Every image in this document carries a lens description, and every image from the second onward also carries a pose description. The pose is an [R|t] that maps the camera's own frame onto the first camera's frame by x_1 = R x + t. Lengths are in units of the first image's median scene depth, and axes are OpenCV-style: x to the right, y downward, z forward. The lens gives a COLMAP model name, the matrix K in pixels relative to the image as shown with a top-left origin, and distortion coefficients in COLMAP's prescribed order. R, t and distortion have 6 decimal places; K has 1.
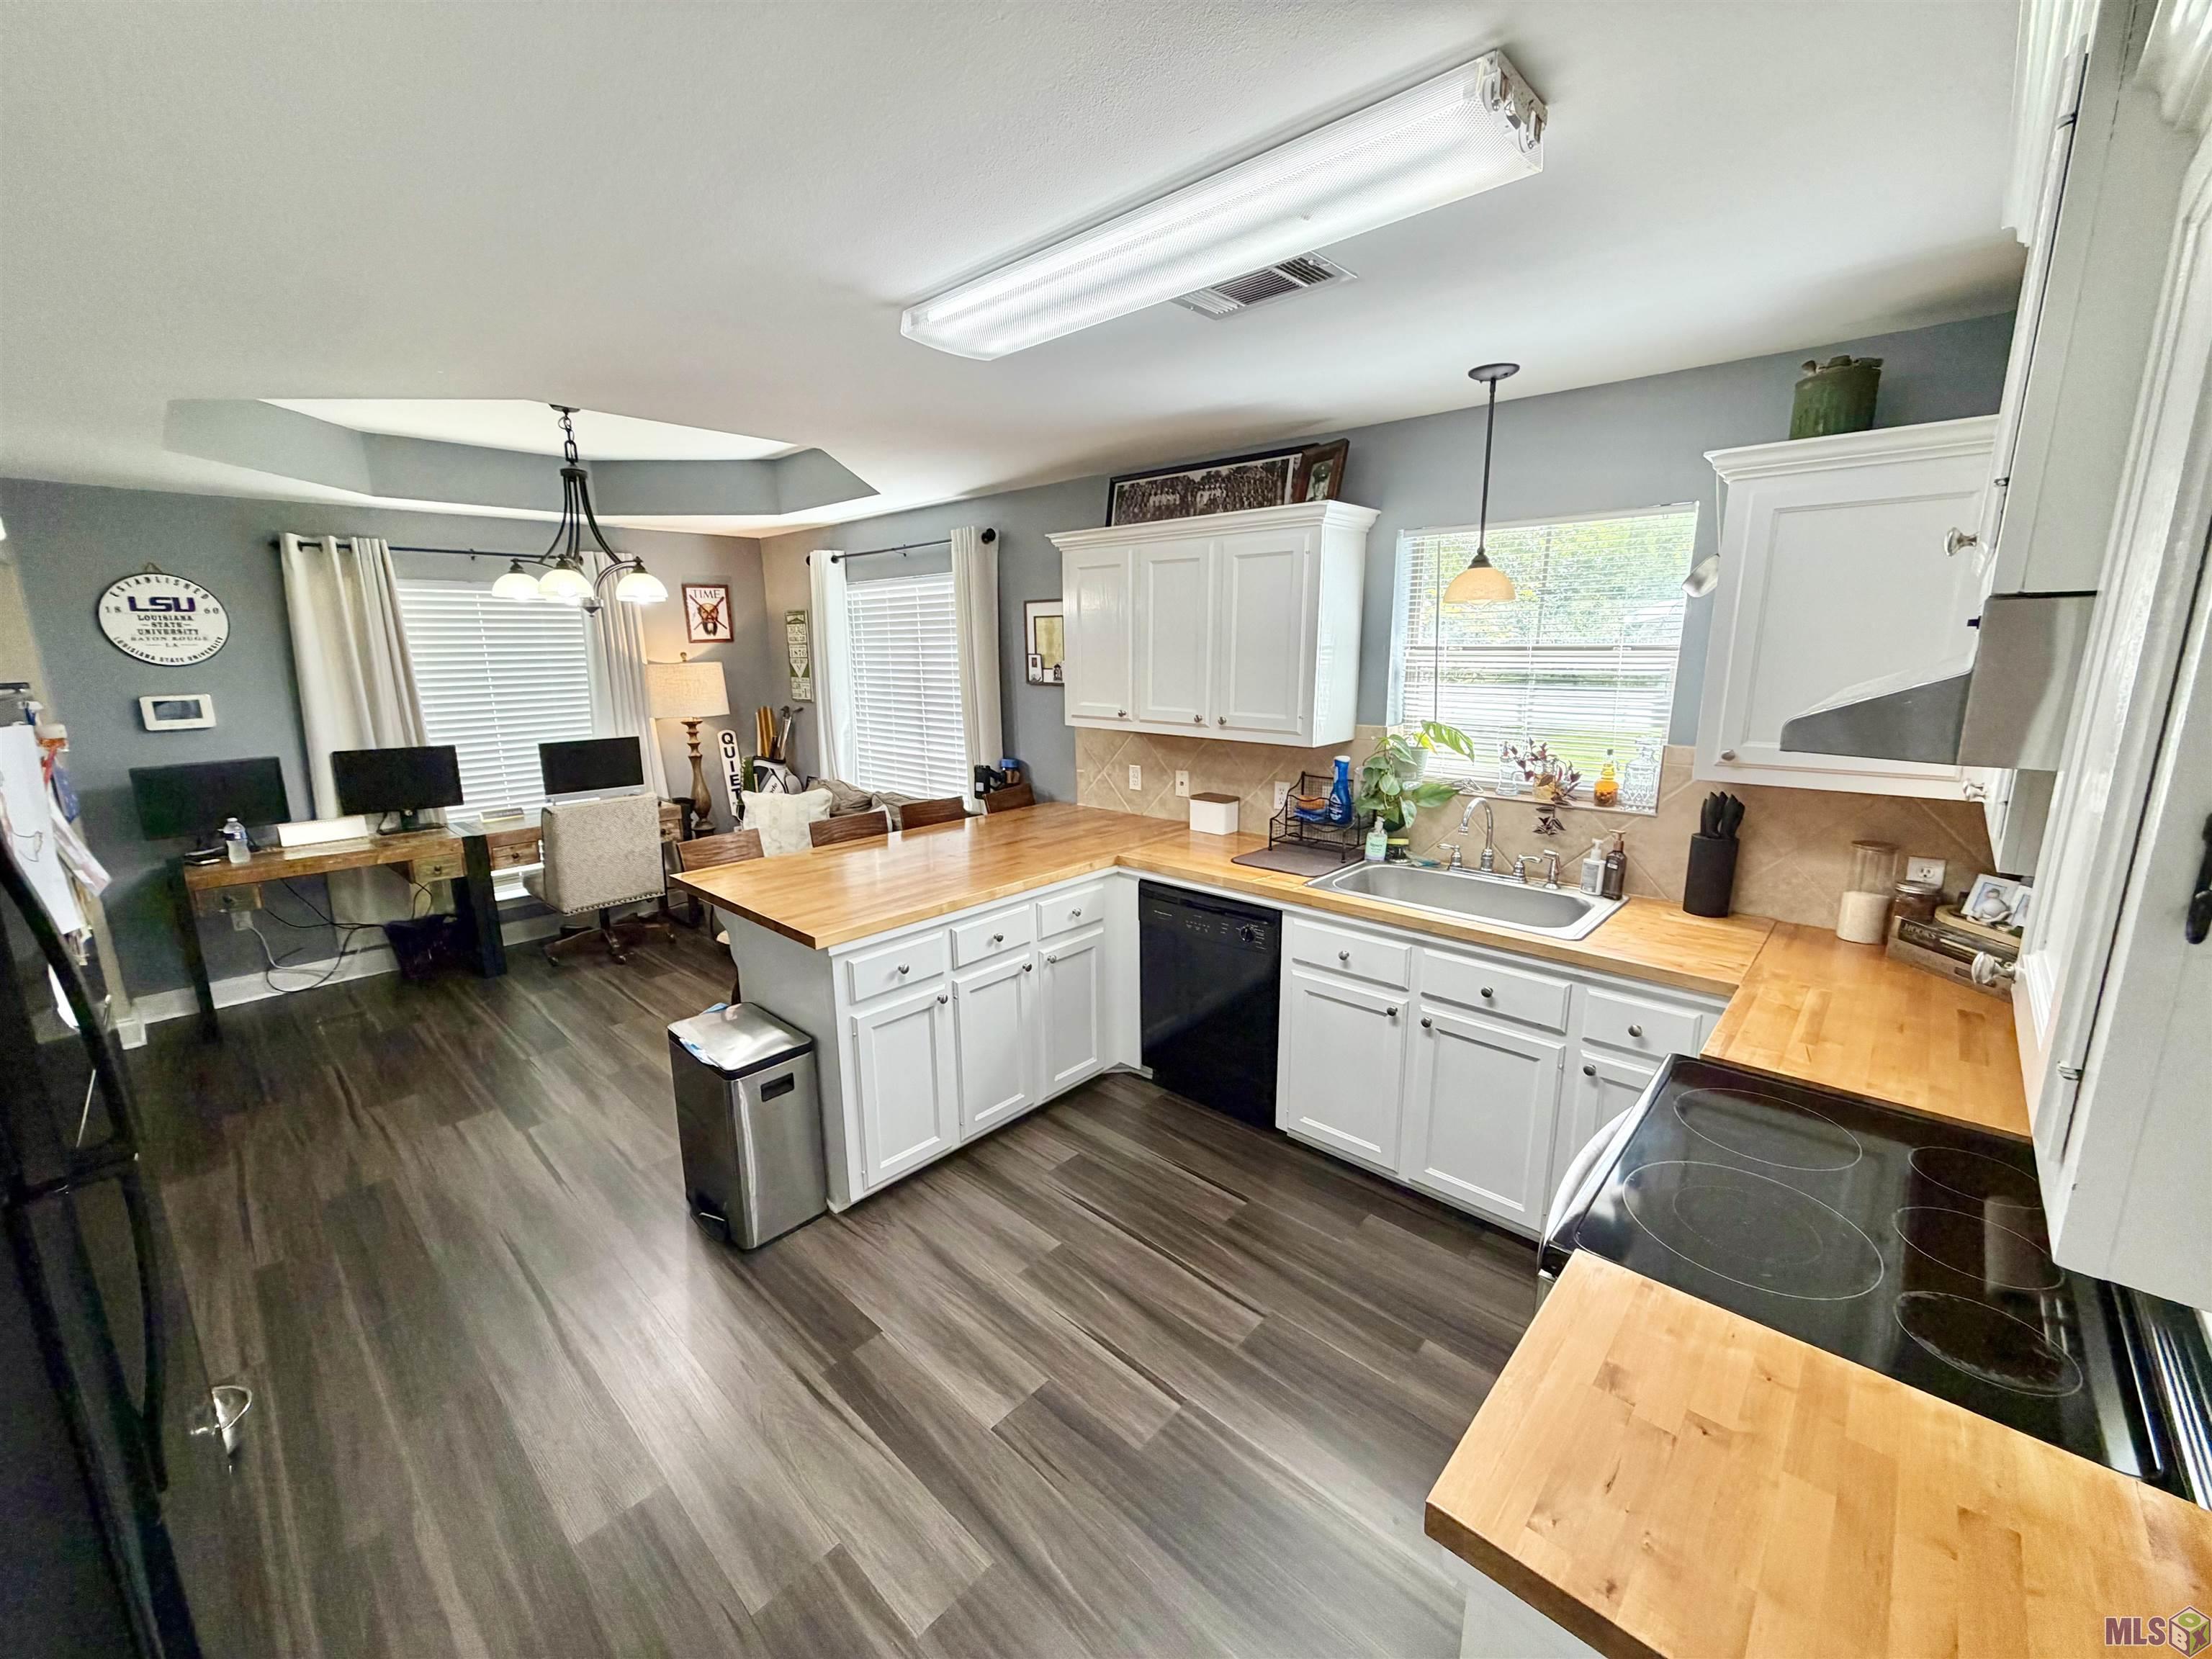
lens RADIAL K [[884.4, 0, 1106.3], [0, 884.4, 827.7], [0, 0, 1]] dist [0.003250, -0.000492]
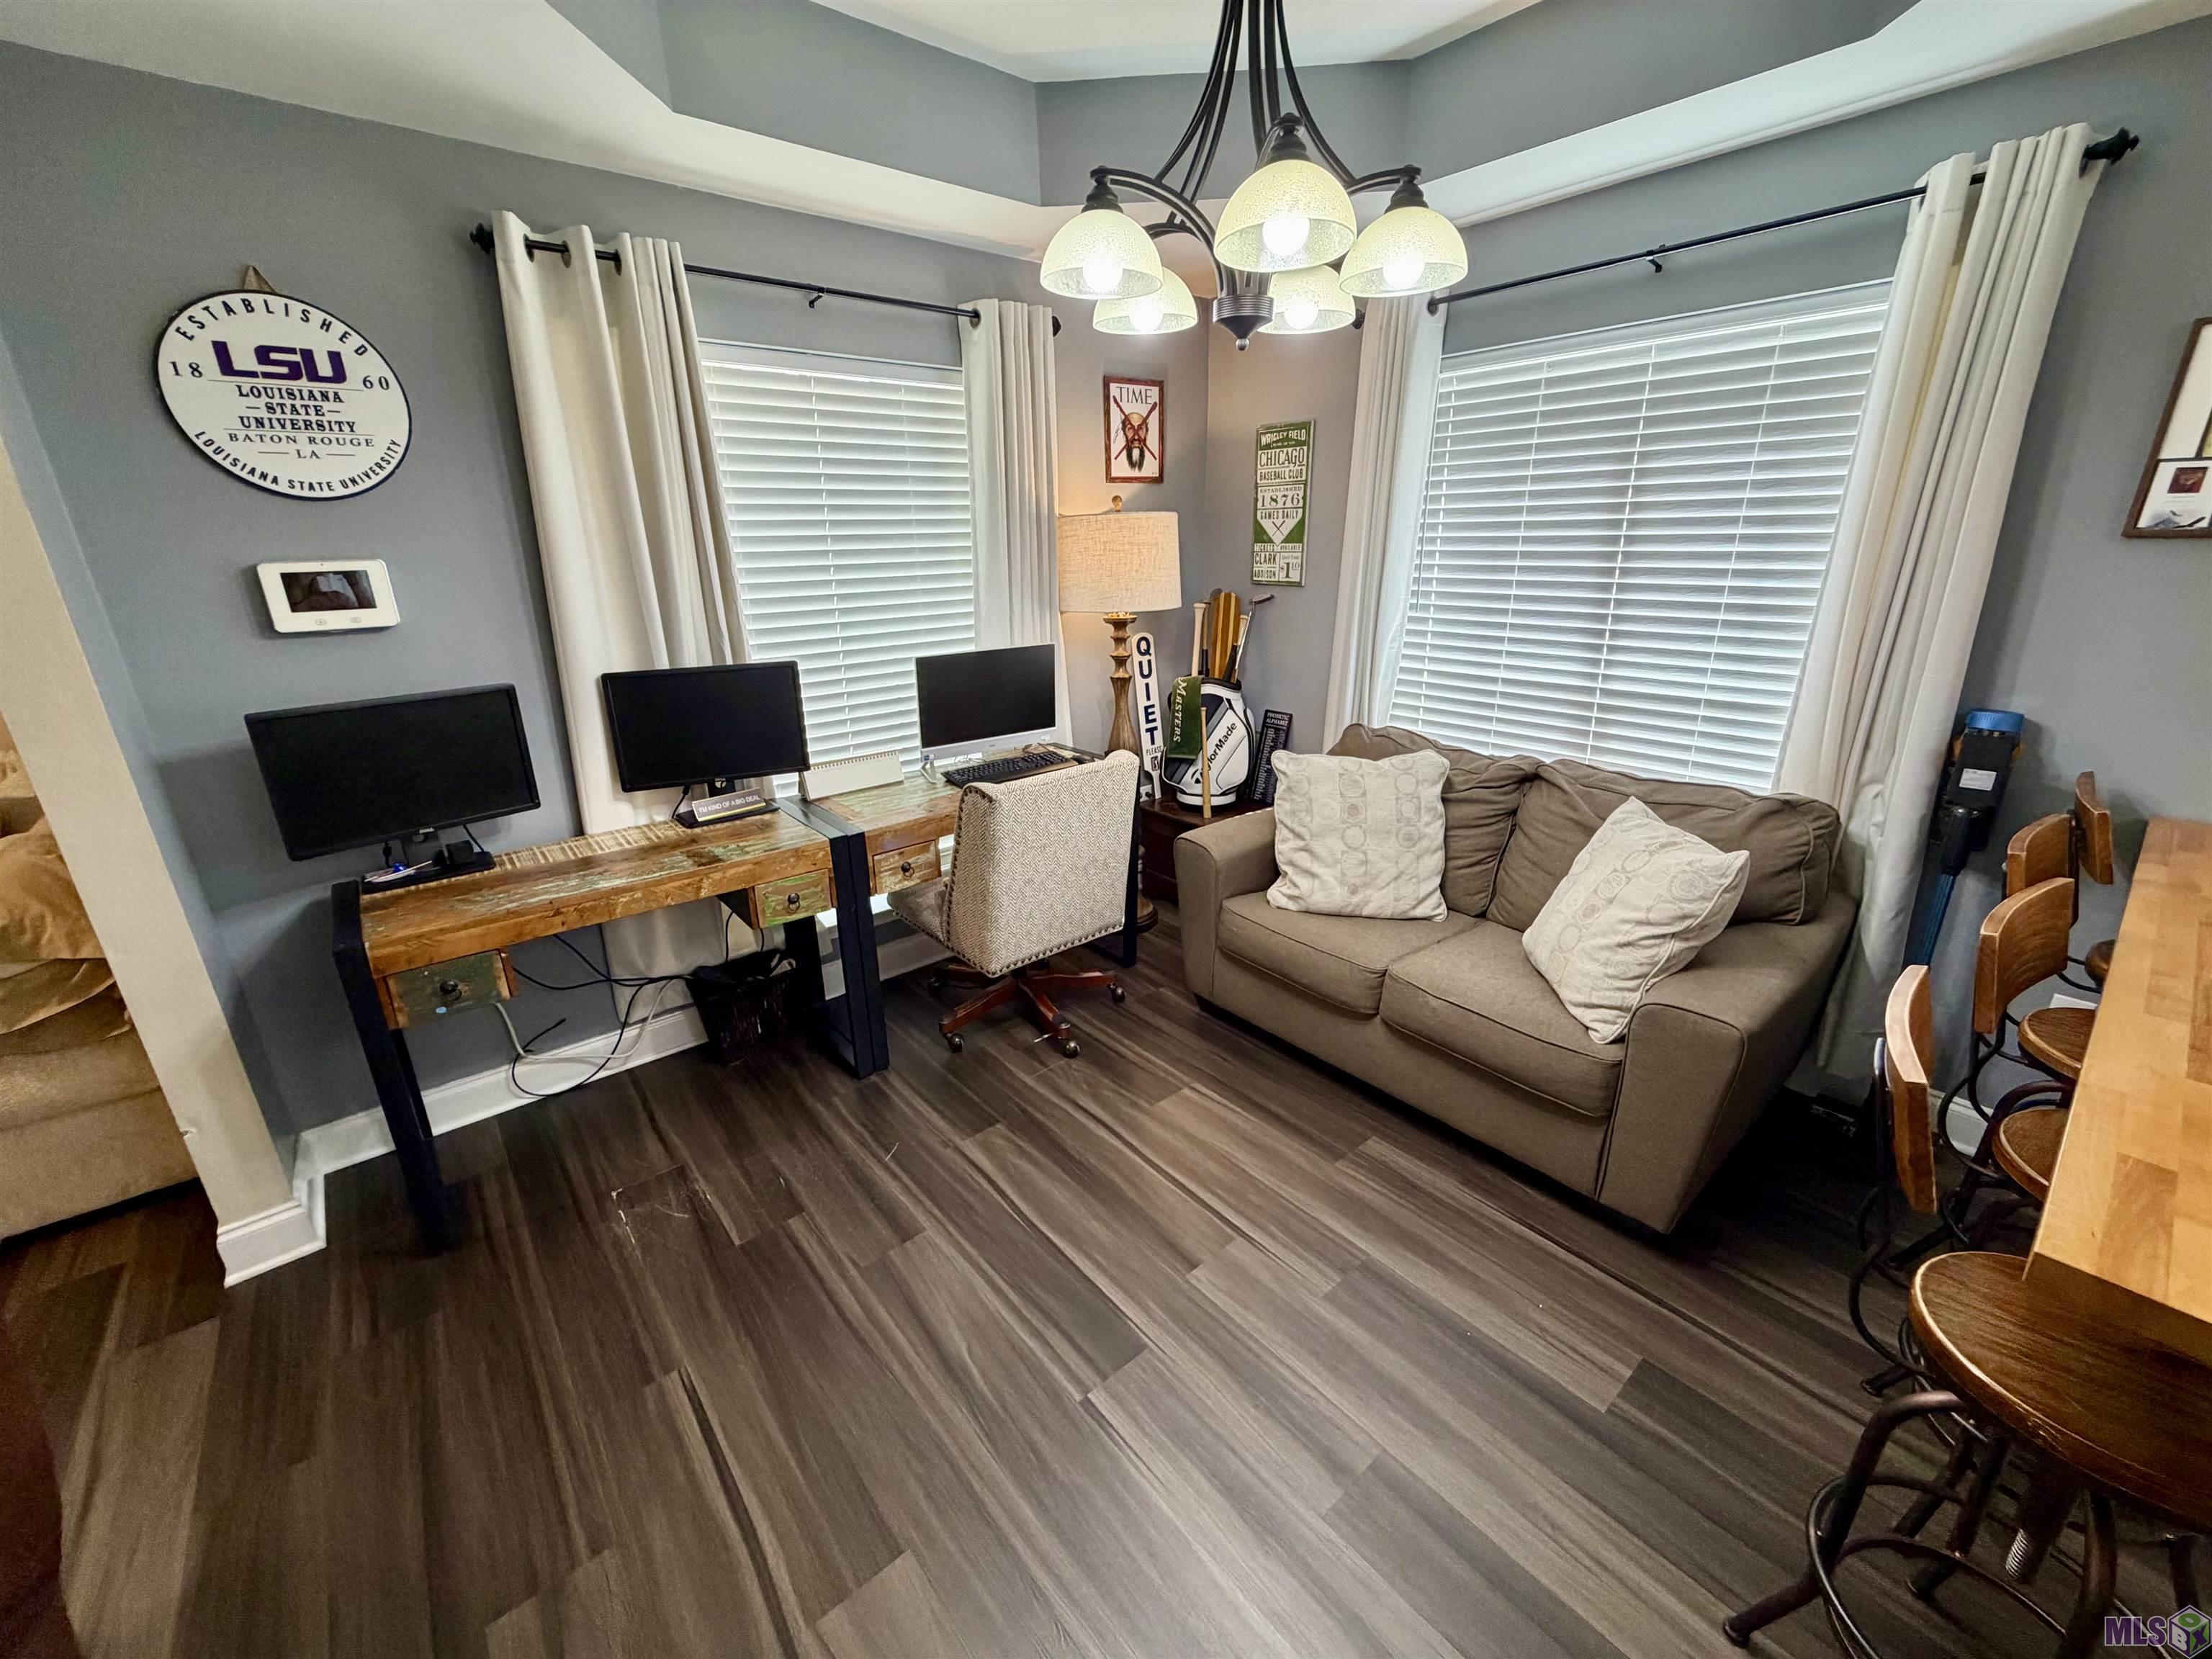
lens RADIAL K [[884.4, 0, 1105.1], [0, 884.4, 827.3], [0, 0, 1]] dist [0.003250, -0.000492]
pose [[0.992311, 0.035252, -0.118640, -0.491792], [-0.021300, 0.992918, 0.116881, -0.061464], [0.121920, -0.113455, 0.986034, 0.487998]]
